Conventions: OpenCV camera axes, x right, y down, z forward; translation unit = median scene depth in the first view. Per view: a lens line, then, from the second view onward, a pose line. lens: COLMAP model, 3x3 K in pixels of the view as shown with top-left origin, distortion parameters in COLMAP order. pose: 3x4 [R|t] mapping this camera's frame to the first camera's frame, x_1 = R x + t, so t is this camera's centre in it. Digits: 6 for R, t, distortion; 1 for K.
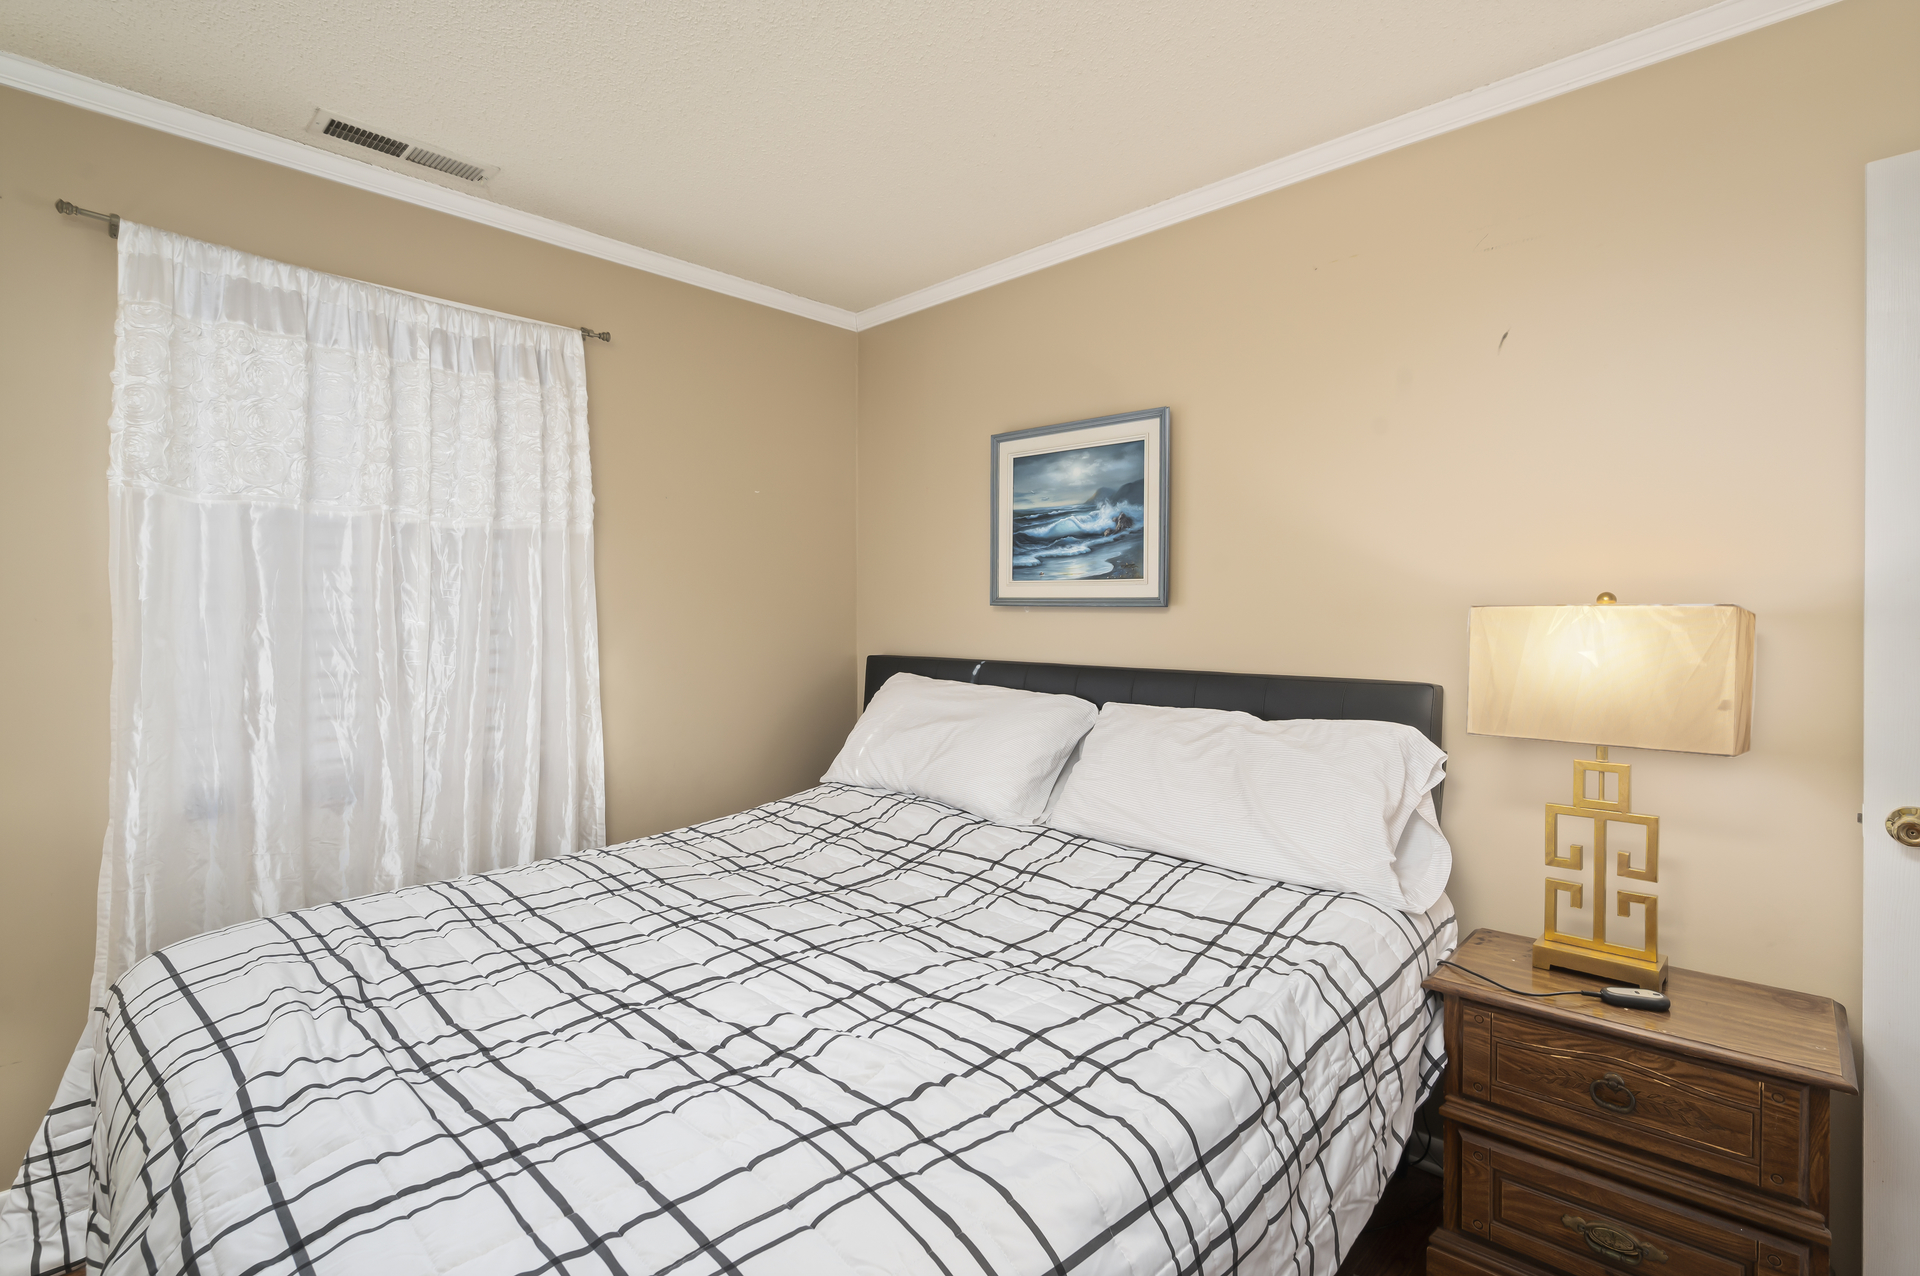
lens RADIAL K [[907.2, 0, 964.4], [0, 907.2, 629.6], [0, 0, 1]] dist [-0.000105, -0.000073]
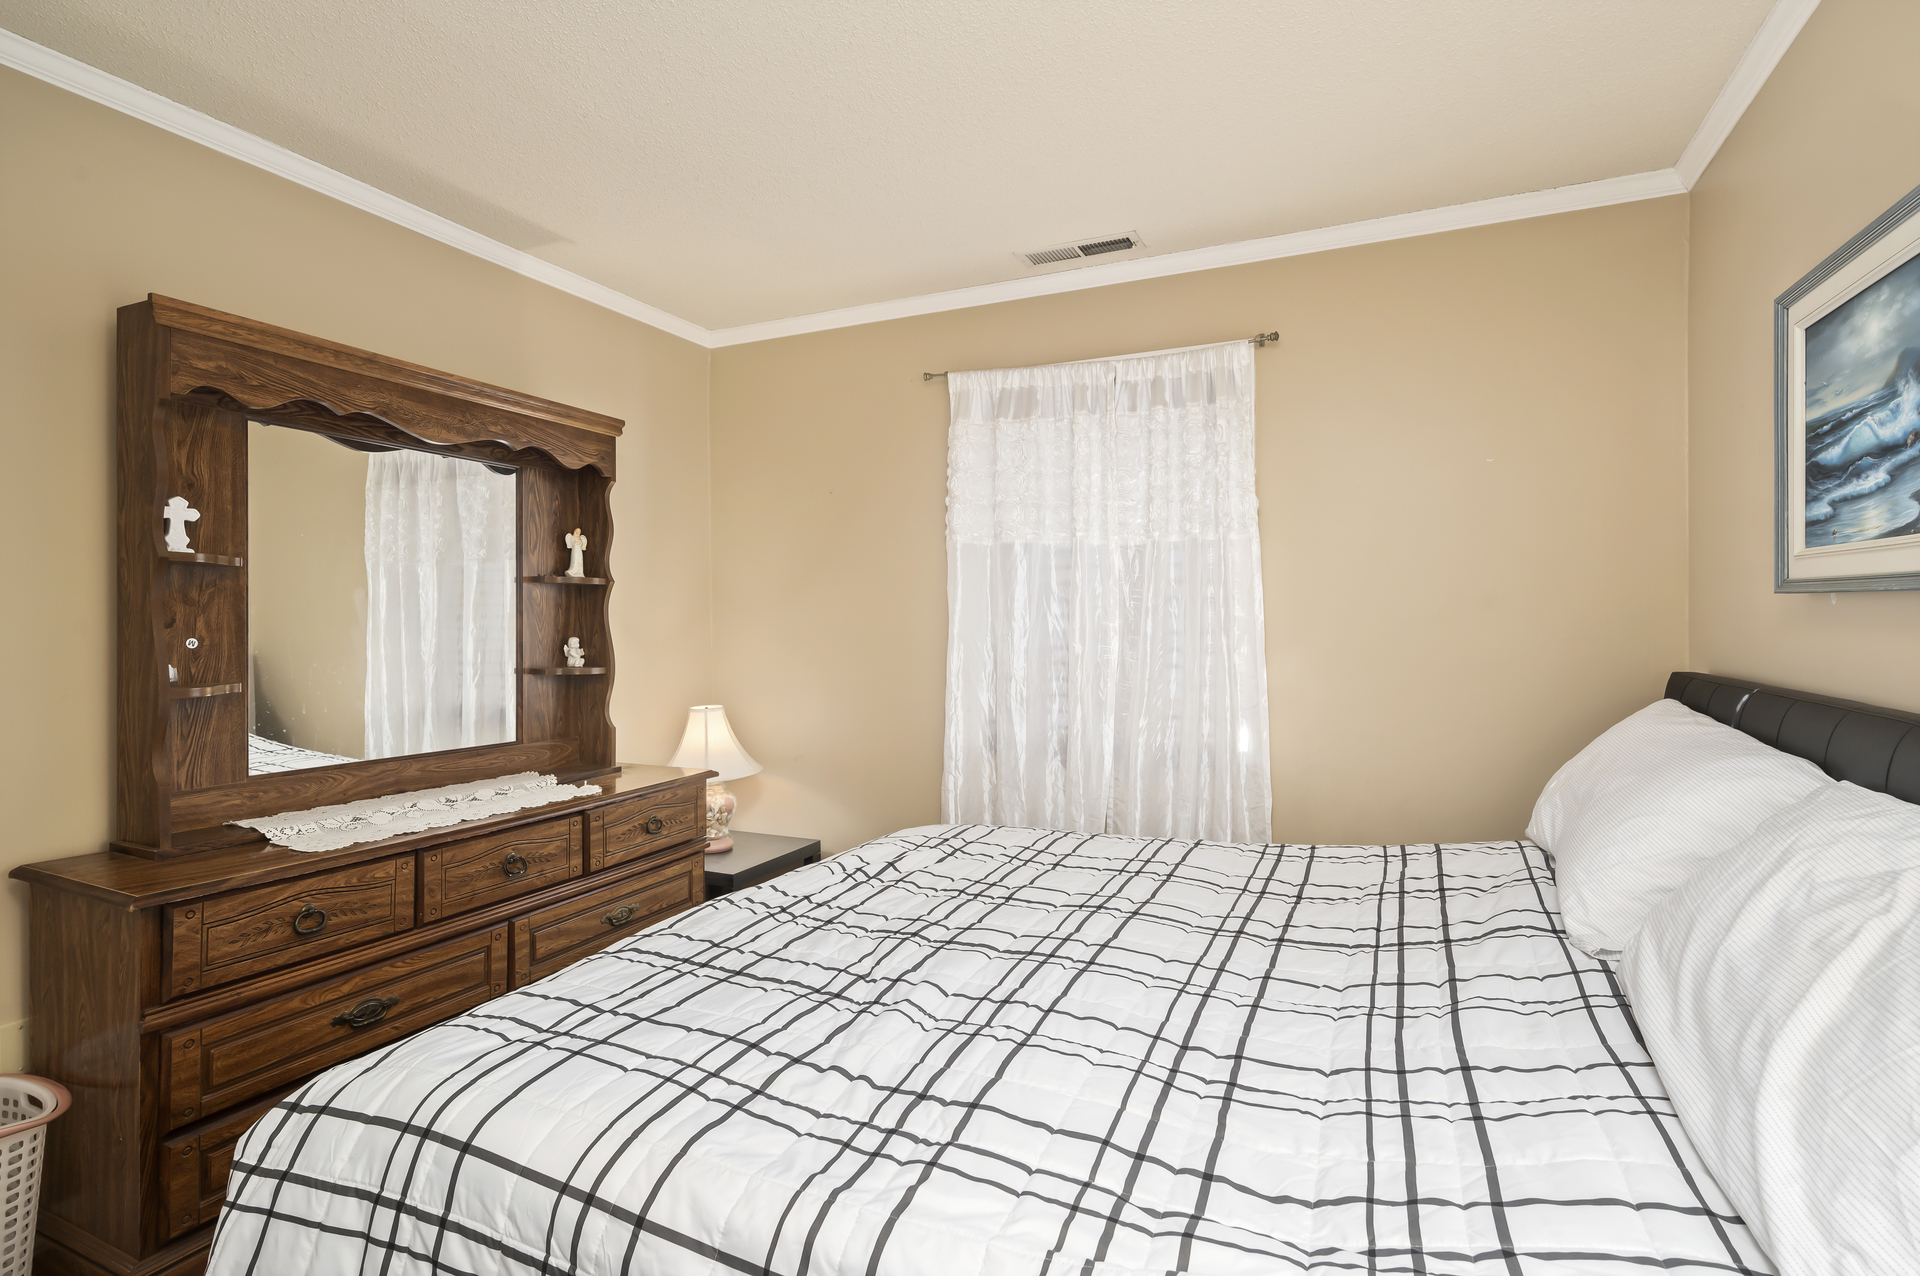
lens RADIAL K [[907.2, 0, 960.9], [0, 907.2, 632.8], [0, 0, 1]] dist [-0.000105, -0.000073]
pose [[0.343909, 0.007990, -0.938969, 0.514446], [-0.006124, 0.999962, 0.006266, -0.002455], [0.938983, 0.003596, 0.343945, 0.406376]]
